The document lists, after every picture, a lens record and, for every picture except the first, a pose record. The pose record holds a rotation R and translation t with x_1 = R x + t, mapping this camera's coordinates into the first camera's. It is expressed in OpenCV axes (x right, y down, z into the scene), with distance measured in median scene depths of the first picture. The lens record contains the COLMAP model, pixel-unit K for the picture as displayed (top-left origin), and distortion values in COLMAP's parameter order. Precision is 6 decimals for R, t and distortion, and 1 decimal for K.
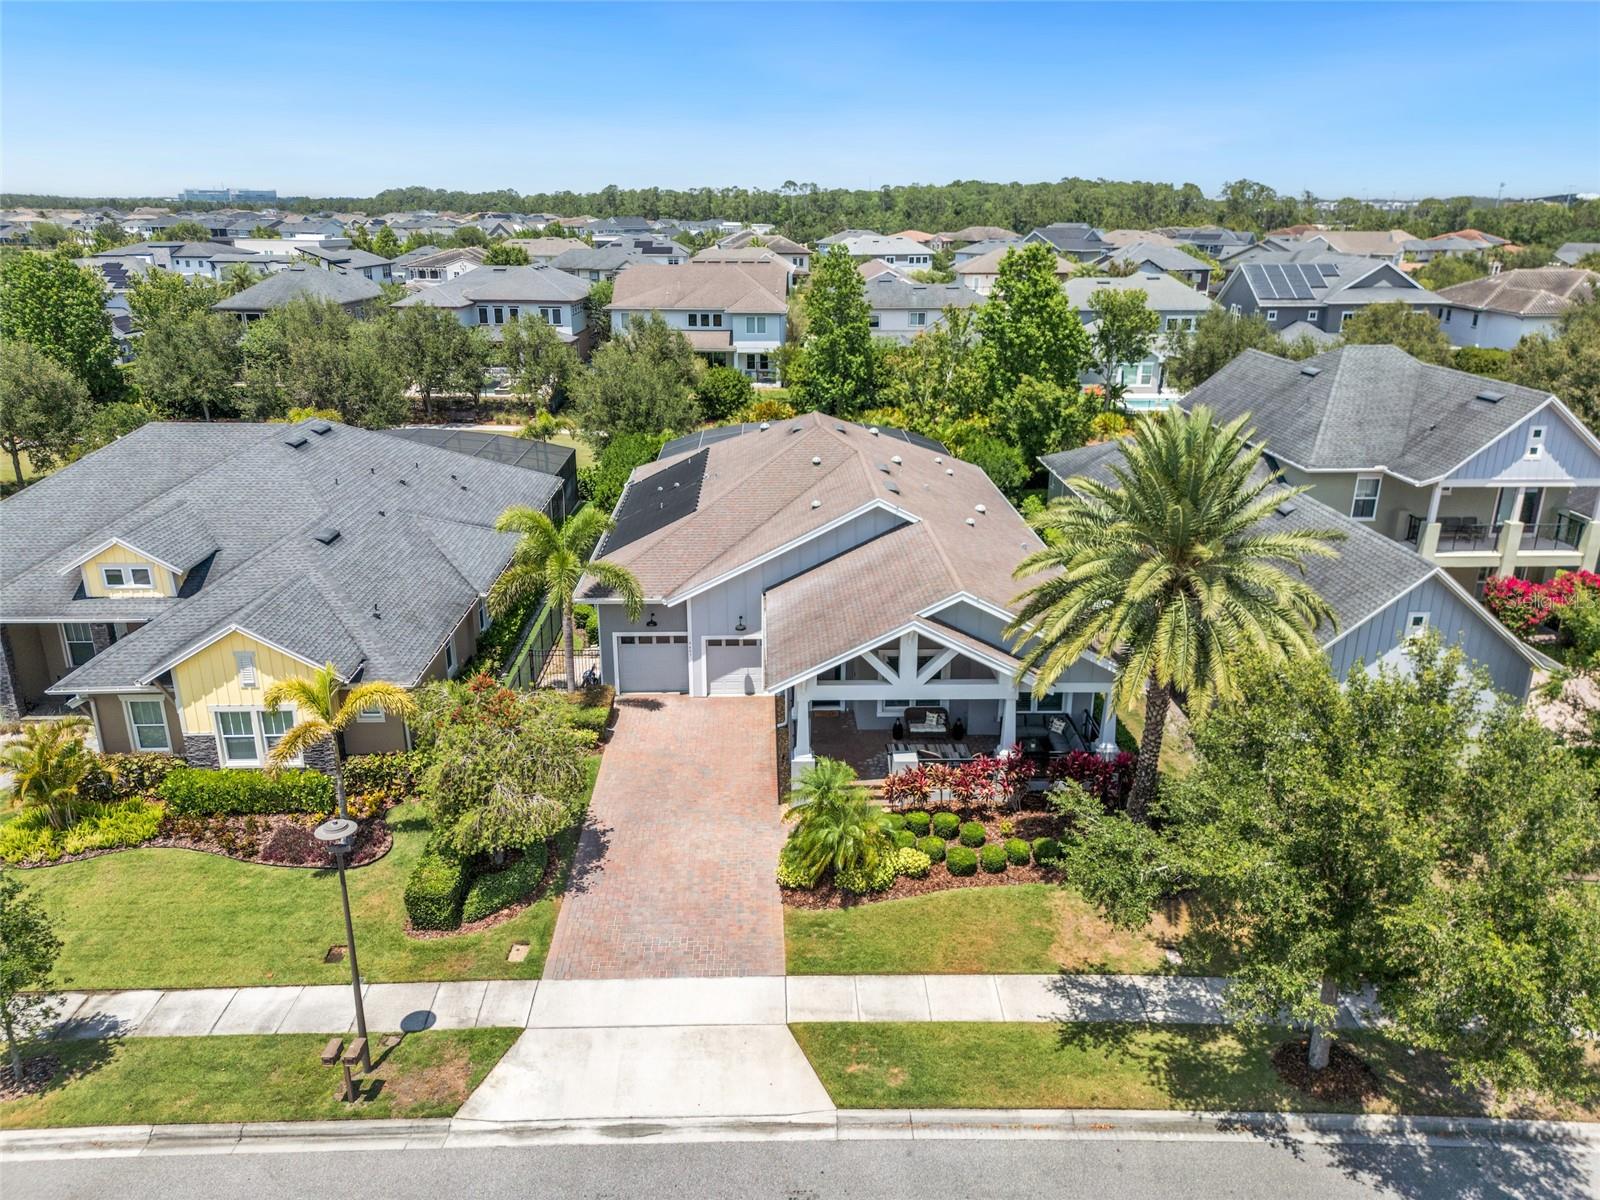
lens RADIAL K [[1123.5, 0, 794.1], [0, 1123.5, 599.7], [0, 0, 1]] dist [0.040042, -0.023398]
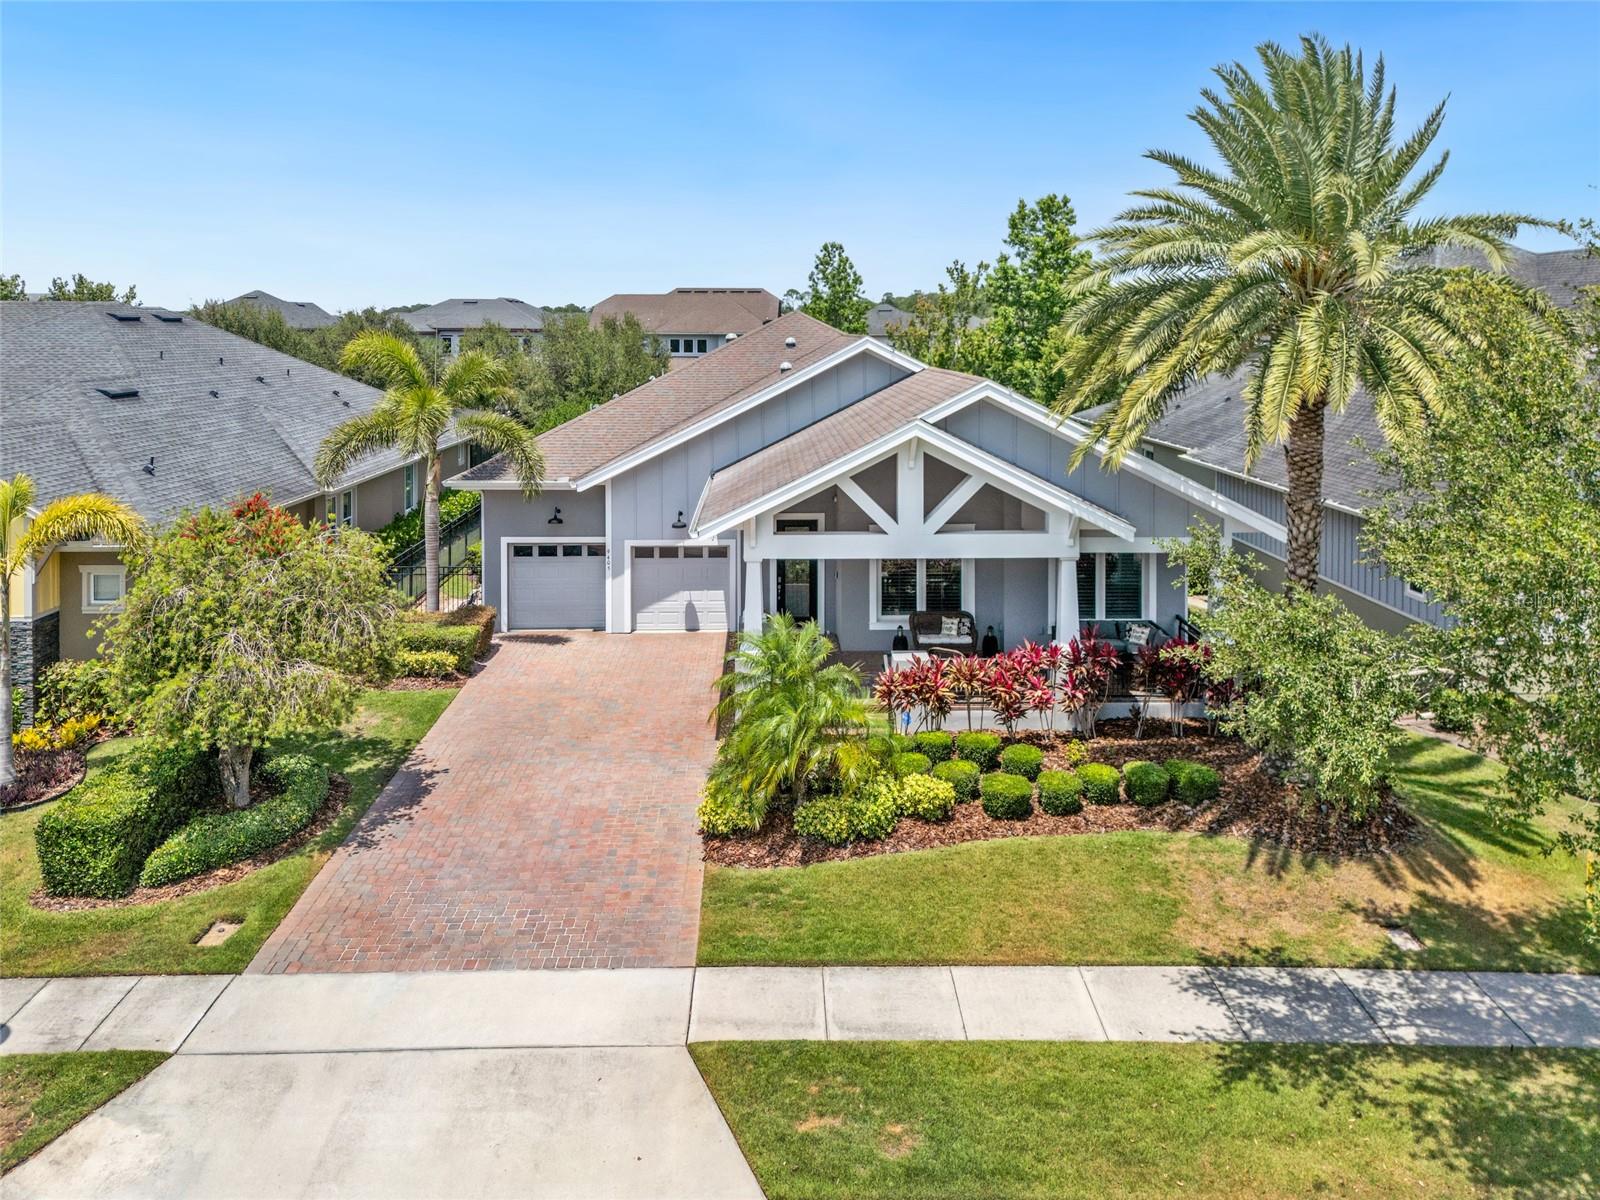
lens RADIAL K [[1123.5, 0, 806.0], [0, 1123.5, 437.6], [0, 0, 1]] dist [0.040042, -0.023398]
pose [[0.999993, -0.000864, -0.003768, 0.046183], [-0.000359, 0.949694, -0.313179, 0.251953], [0.003849, 0.313178, 0.949687, 0.386981]]
